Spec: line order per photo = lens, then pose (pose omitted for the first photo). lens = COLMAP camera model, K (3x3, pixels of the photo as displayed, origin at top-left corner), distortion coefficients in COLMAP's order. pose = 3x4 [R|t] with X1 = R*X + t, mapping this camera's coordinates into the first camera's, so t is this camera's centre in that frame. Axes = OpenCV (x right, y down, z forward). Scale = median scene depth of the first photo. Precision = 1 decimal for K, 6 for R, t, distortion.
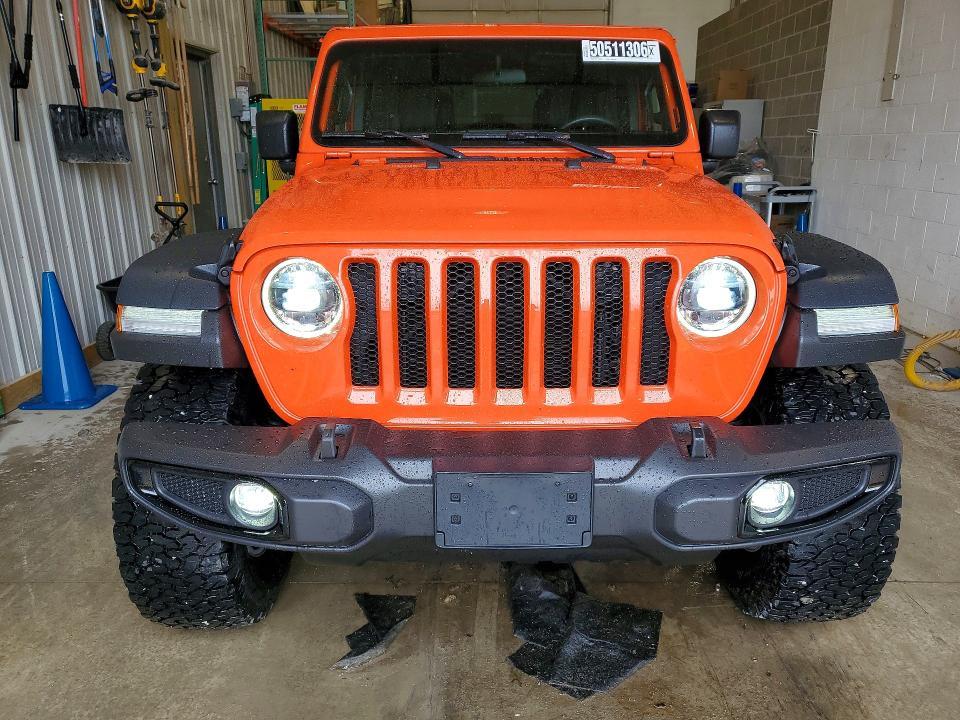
lens RADIAL K [[716.2, 0, 480.0], [0, 716.2, 360.0], [0, 0, 1]] dist [0.024744, 0.002658]
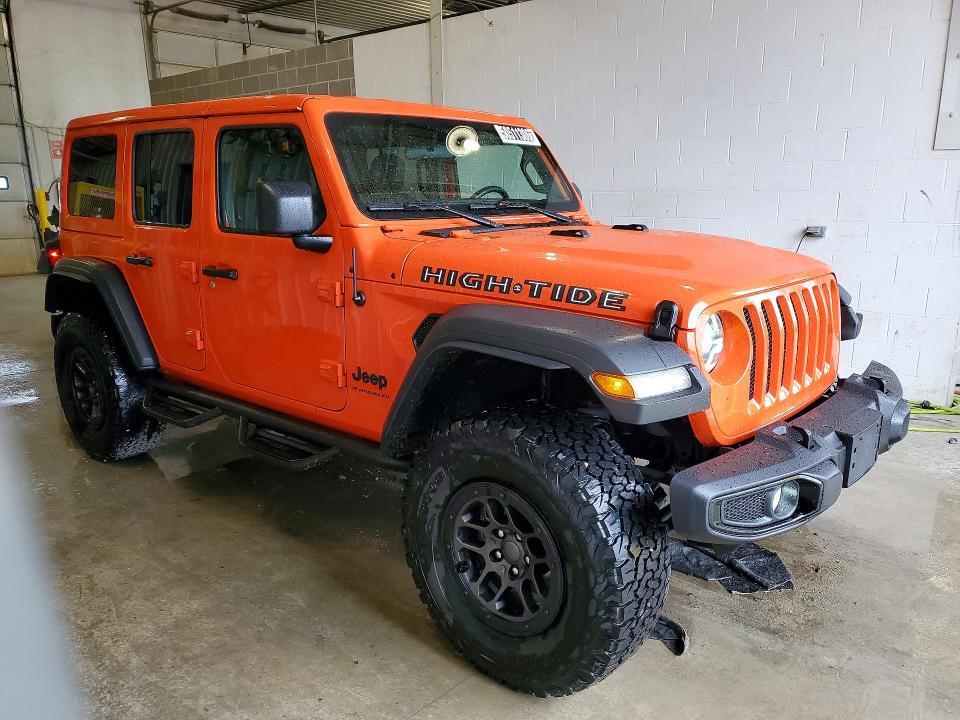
lens RADIAL K [[716.2, 0, 480.0], [0, 716.2, 360.0], [0, 0, 1]] dist [0.024744, 0.002658]
pose [[0.669408, -0.151277, 0.727329, -0.924412], [0.201375, 0.979342, 0.018355, -0.102717], [-0.715081, 0.134179, 0.686043, 0.267551]]
